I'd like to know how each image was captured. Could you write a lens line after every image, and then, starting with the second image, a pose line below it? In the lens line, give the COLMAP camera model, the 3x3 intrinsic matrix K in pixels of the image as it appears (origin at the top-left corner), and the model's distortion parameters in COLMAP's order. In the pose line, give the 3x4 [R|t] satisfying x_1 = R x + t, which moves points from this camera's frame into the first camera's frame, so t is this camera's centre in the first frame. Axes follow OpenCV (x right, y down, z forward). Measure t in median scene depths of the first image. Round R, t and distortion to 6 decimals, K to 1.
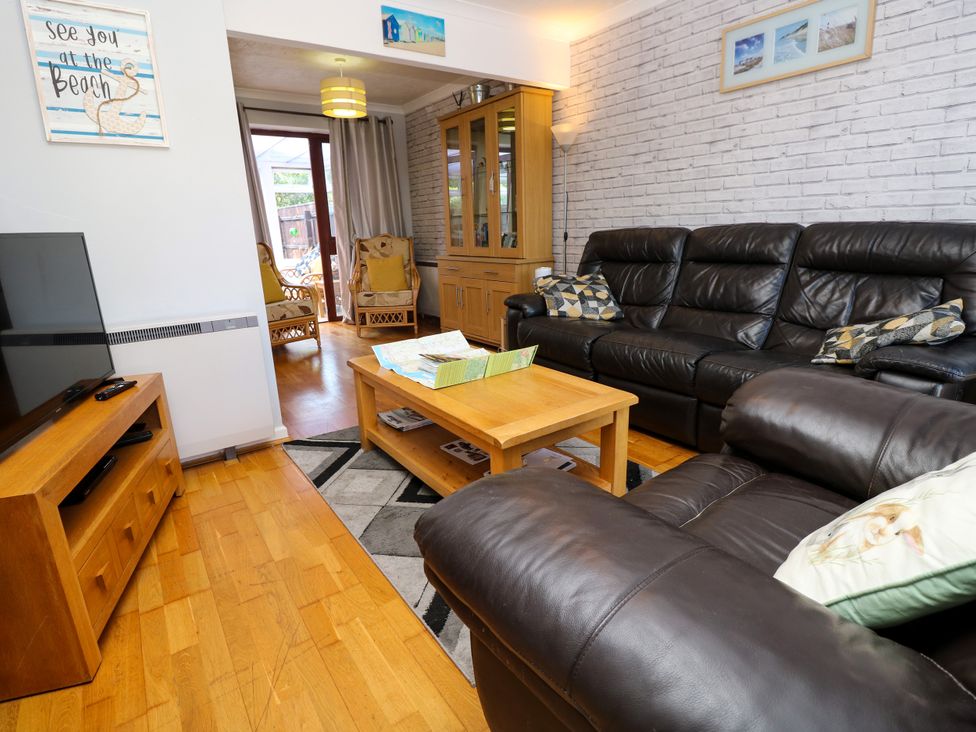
lens RADIAL K [[508.1, 0, 490.1], [0, 508.1, 361.7], [0, 0, 1]] dist [-0.001142, -0.013437]
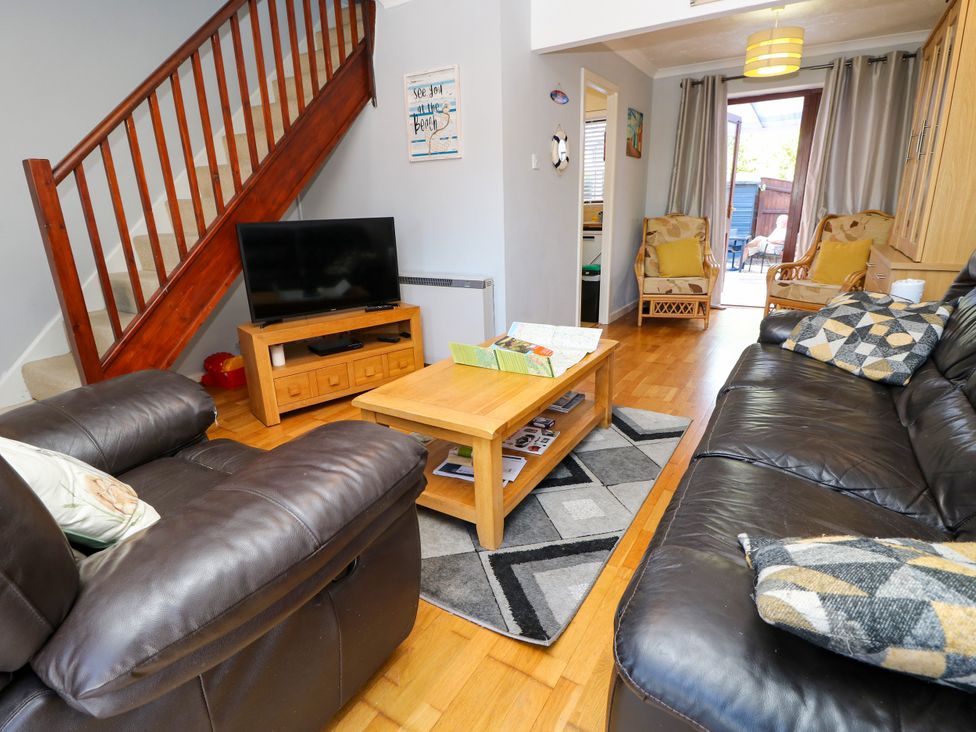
lens RADIAL K [[508.1, 0, 480.7], [0, 508.1, 359.8], [0, 0, 1]] dist [-0.001142, -0.013437]
pose [[0.367300, 0.281576, -0.886457, 0.871732], [-0.219074, 0.952451, 0.211765, -0.196452], [0.903934, 0.116418, 0.411521, 0.532378]]
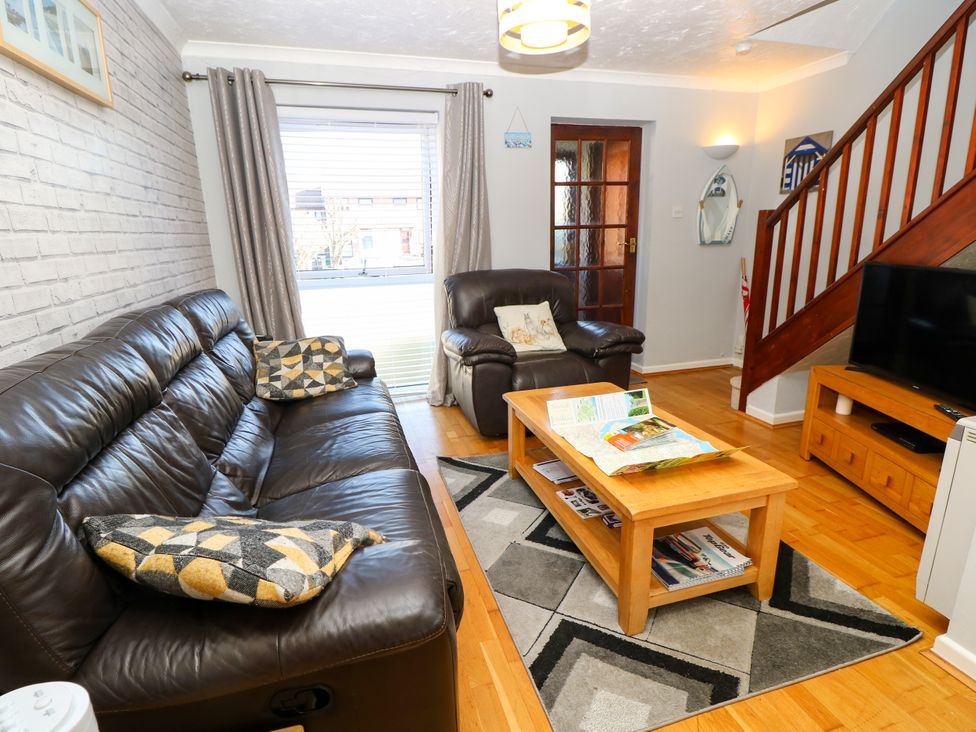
lens RADIAL K [[508.1, 0, 484.1], [0, 508.1, 367.0], [0, 0, 1]] dist [-0.001142, -0.013437]
pose [[-0.939237, -0.036089, 0.341368, -0.132566], [0.136739, 0.872820, 0.468494, -0.587973], [-0.314860, 0.486705, -0.814850, 1.865820]]
